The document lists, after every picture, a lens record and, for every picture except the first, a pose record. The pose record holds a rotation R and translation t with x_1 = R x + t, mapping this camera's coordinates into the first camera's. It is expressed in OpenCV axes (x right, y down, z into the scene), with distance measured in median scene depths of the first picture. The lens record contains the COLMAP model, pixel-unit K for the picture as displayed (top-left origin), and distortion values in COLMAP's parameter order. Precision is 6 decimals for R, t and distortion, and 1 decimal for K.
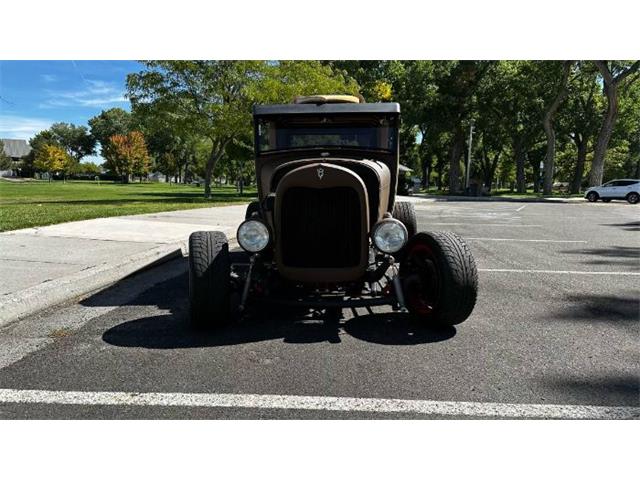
lens RADIAL K [[457.3, 0, 320.0], [0, 457.3, 240.0], [0, 0, 1]] dist [0.055184, -0.066098]
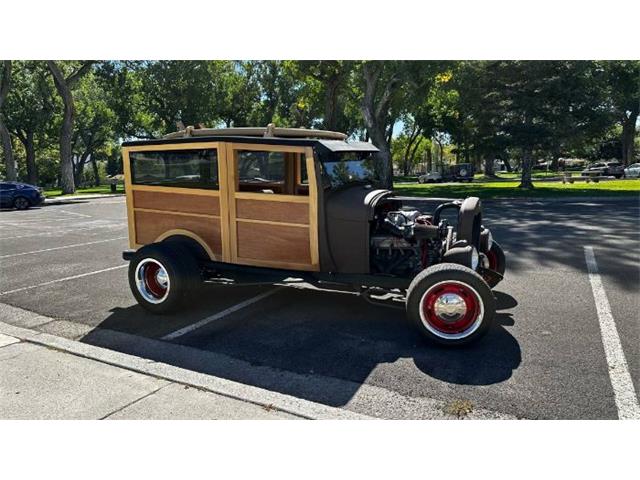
lens RADIAL K [[457.3, 0, 320.0], [0, 457.3, 240.0], [0, 0, 1]] dist [0.055184, -0.066098]
pose [[0.397521, -0.165967, 0.902459, -1.272208], [0.153154, 0.981711, 0.113079, -0.237994], [-0.904721, 0.093264, 0.415670, 0.737894]]
